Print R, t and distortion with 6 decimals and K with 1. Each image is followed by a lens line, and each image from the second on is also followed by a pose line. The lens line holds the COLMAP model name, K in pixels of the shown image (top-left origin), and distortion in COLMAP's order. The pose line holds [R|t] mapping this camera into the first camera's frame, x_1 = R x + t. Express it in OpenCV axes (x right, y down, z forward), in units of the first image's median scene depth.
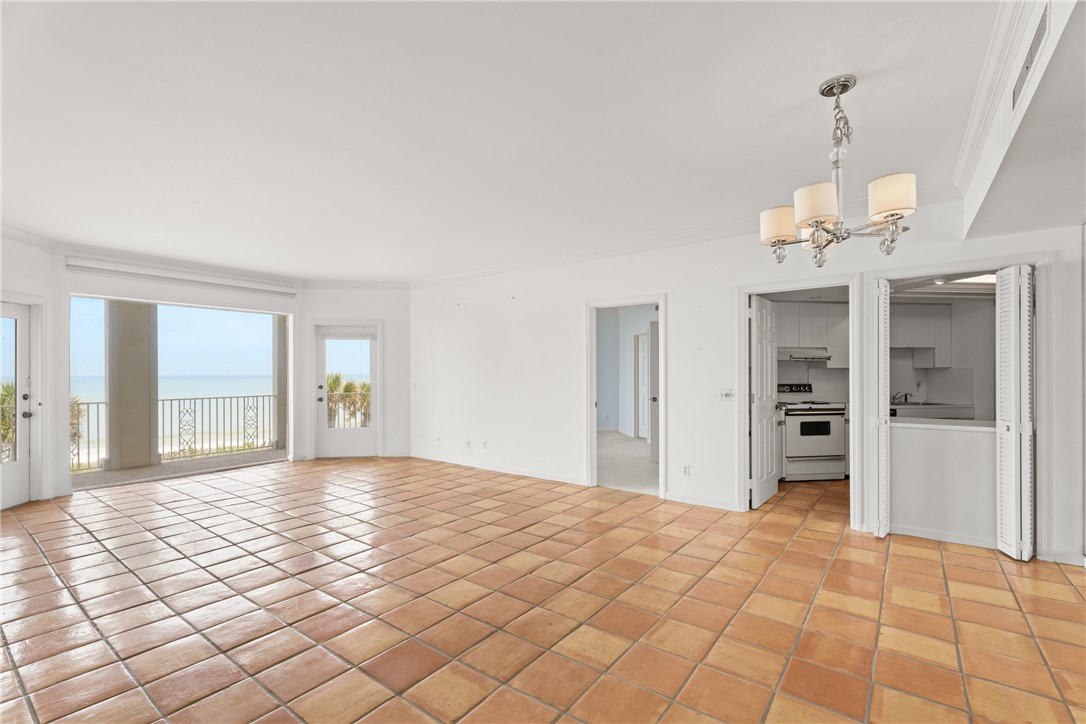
lens RADIAL K [[492.9, 0, 530.2], [0, 492.9, 361.1], [0, 0, 1]] dist [-0.001175, -0.005337]
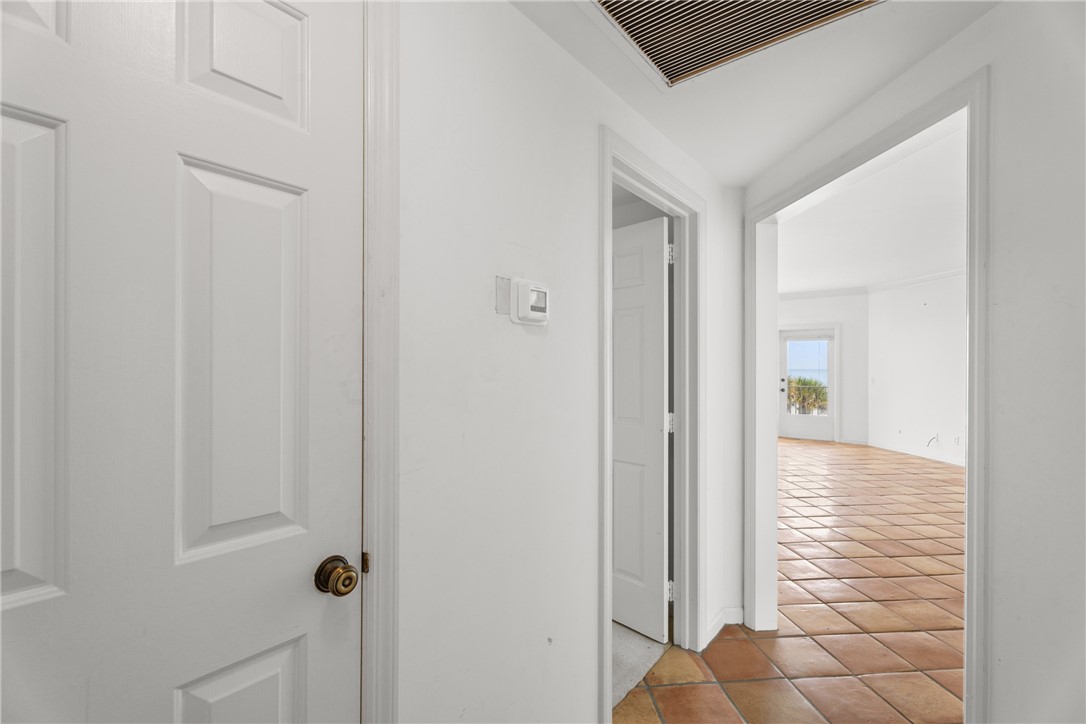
lens RADIAL K [[492.9, 0, 530.2], [0, 492.9, 361.1], [0, 0, 1]] dist [-0.001175, -0.005337]
pose [[0.689809, -0.008804, -0.723938, 0.033697], [0.017408, 0.999839, 0.004427, -0.011044], [0.723782, -0.015656, 0.689851, -0.315588]]
